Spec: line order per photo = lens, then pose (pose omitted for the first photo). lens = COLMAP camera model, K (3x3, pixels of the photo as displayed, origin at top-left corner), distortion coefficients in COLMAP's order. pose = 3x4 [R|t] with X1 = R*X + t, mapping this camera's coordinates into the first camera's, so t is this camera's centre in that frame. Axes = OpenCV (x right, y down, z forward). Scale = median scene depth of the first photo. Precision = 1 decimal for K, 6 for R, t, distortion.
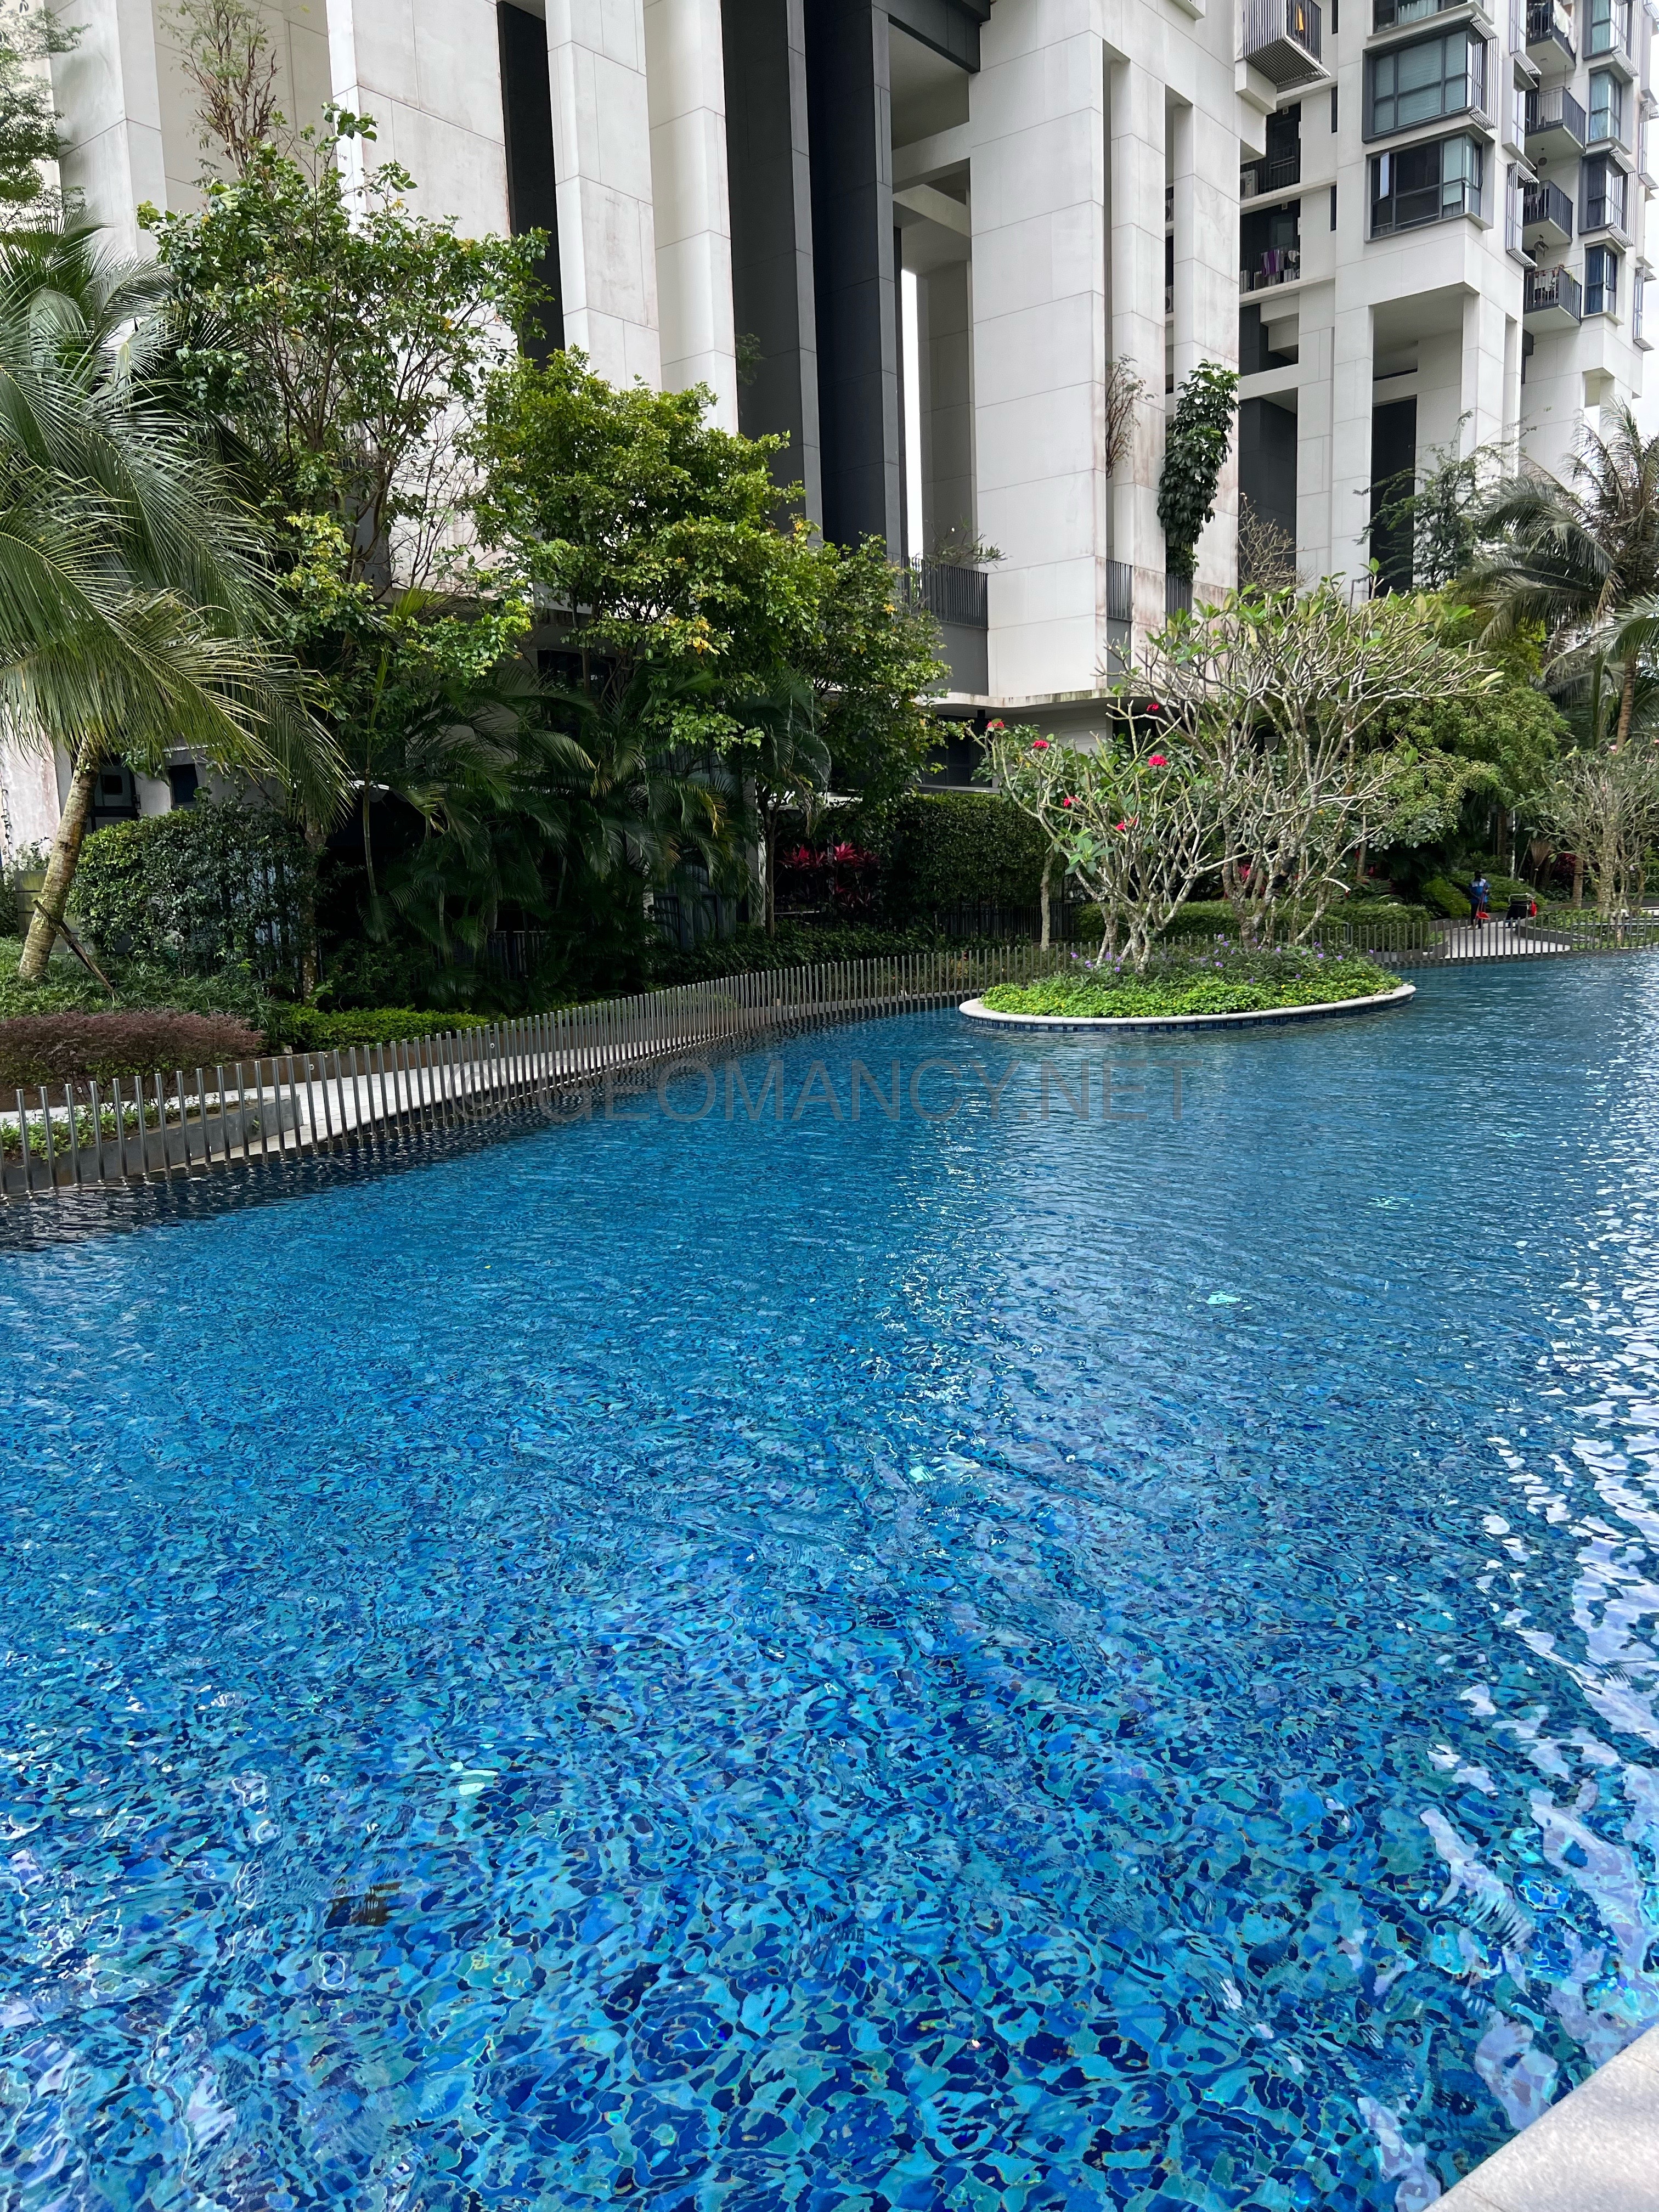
lens RADIAL K [[1652.0, 0, 831.2], [0, 1652.0, 1128.9], [0, 0, 1]] dist [0.069077, -0.071326]
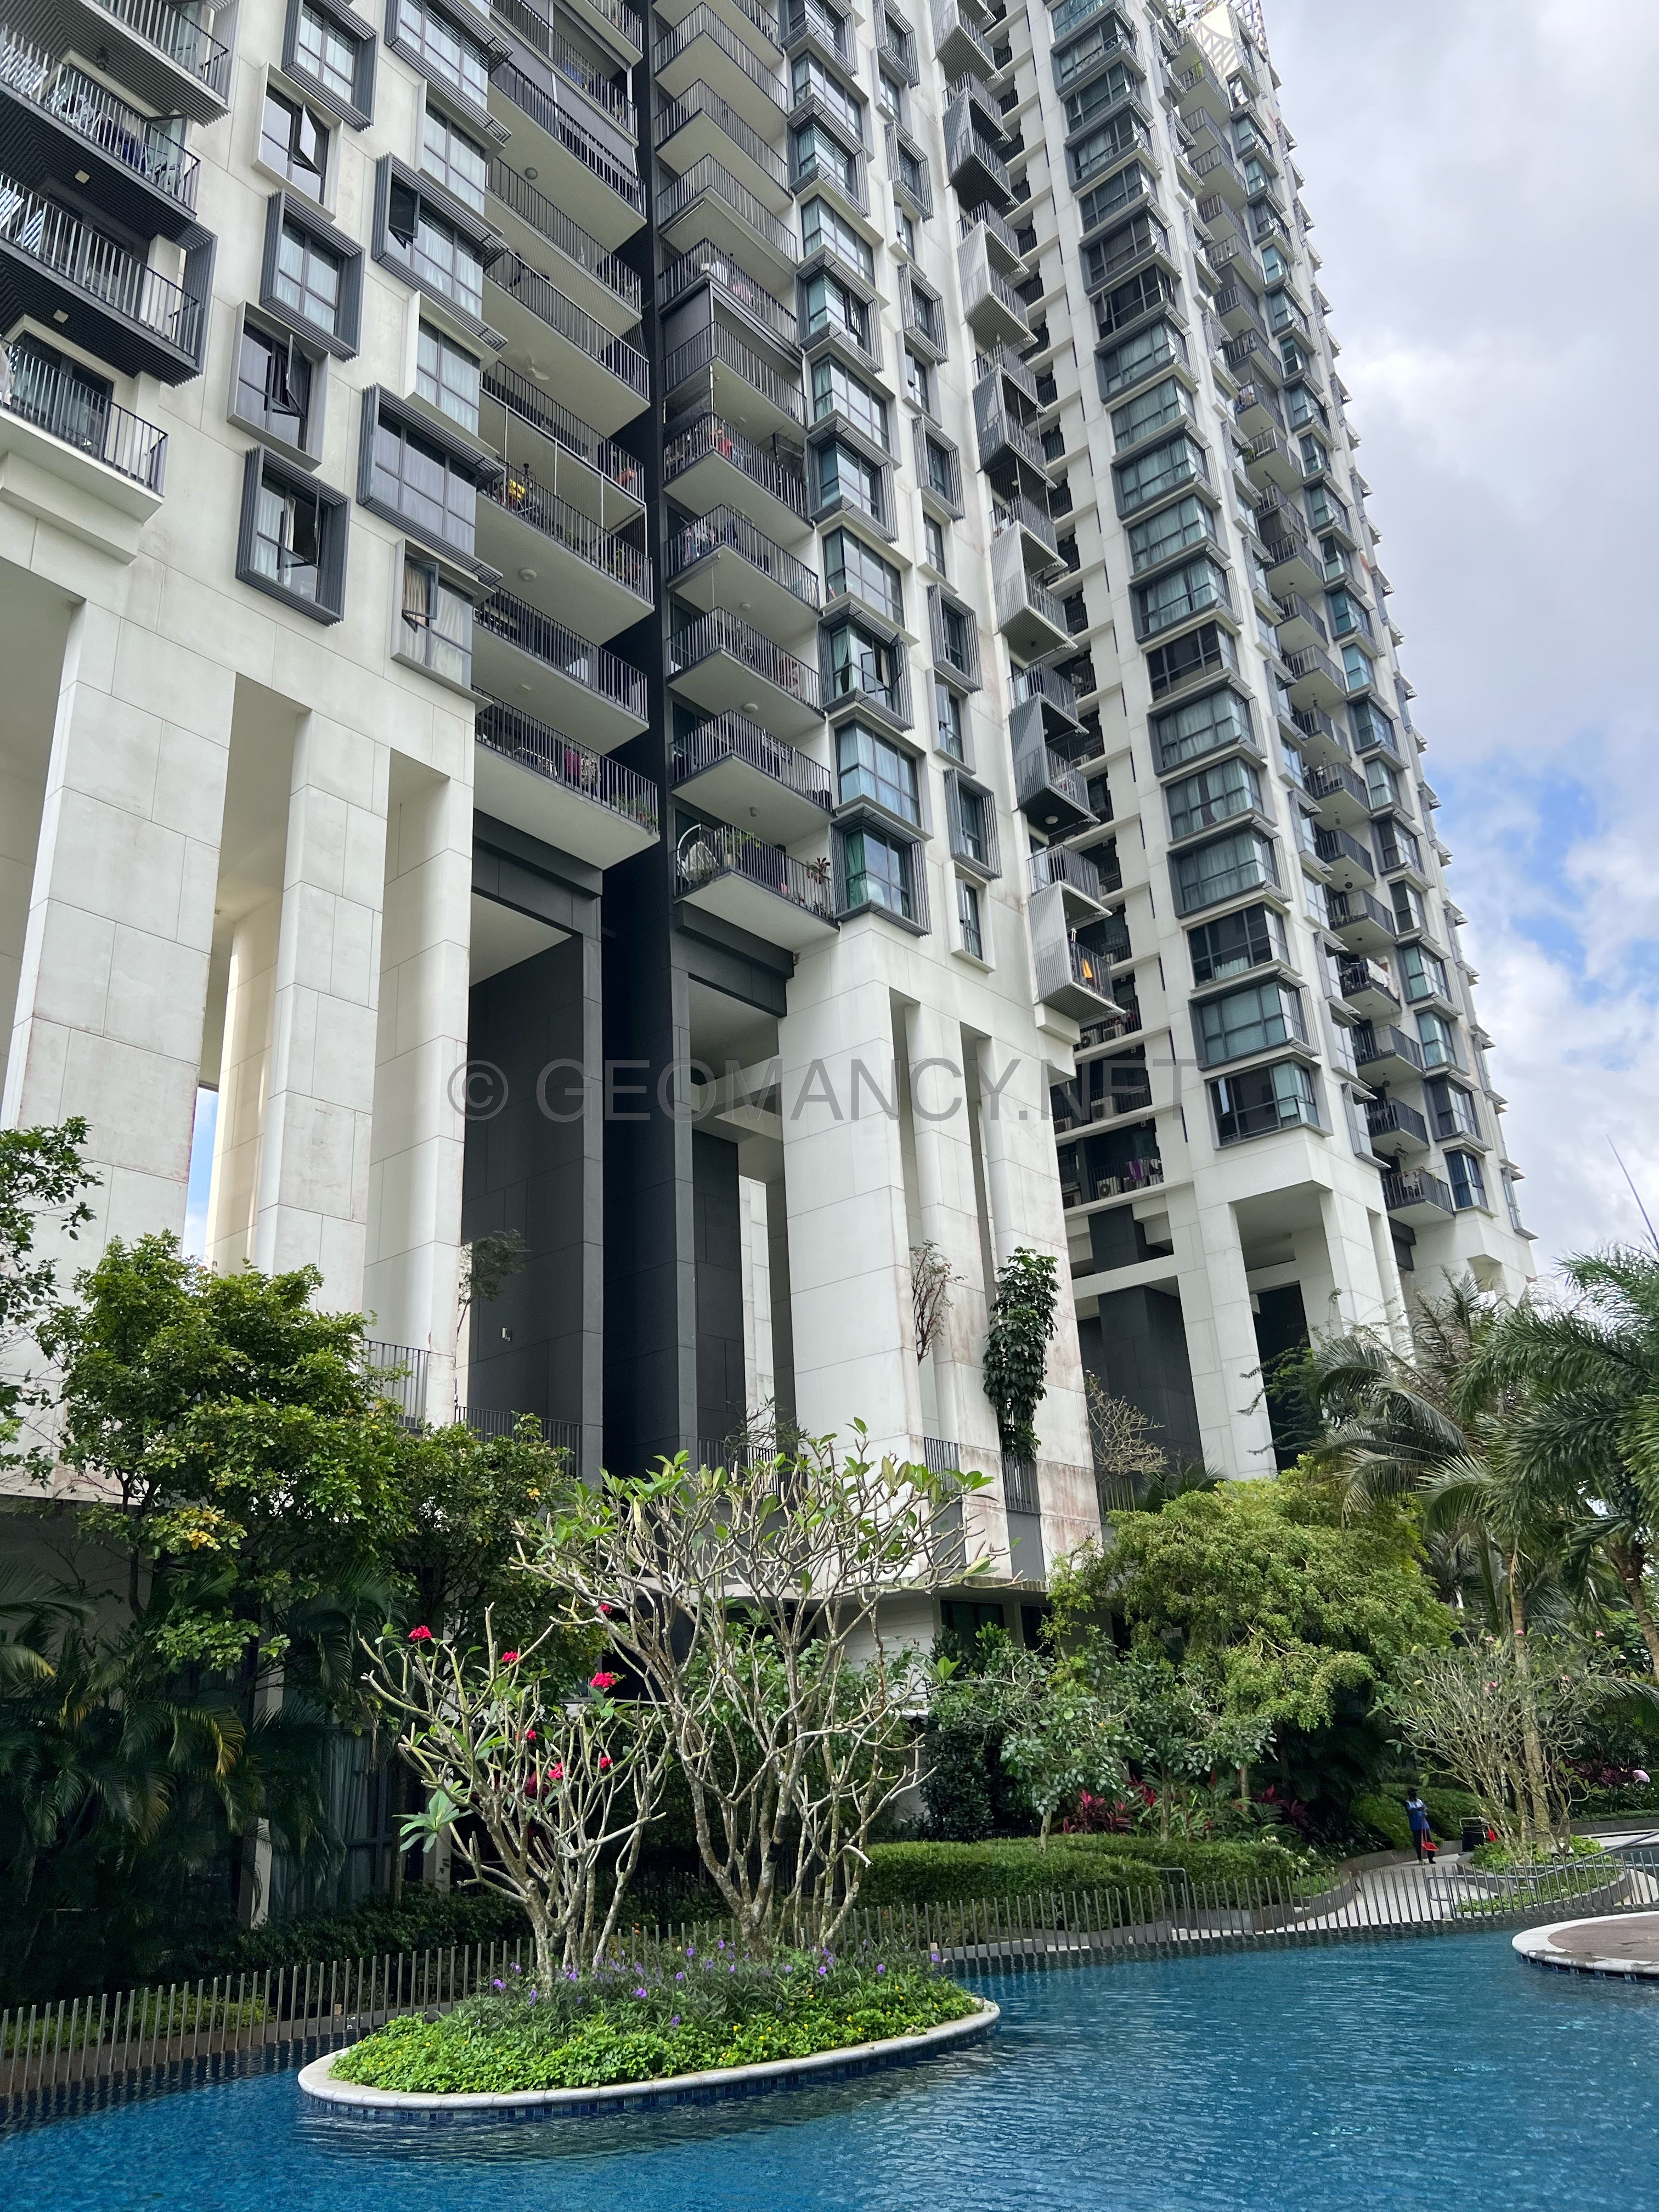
lens RADIAL K [[1652.0, 0, 831.2], [0, 1652.0, 1128.9], [0, 0, 1]] dist [0.069077, -0.071326]
pose [[0.999169, -0.028360, -0.029288, 0.110431], [0.010061, 0.867711, -0.496966, -0.020676], [0.039507, 0.496259, 0.867275, 0.074857]]
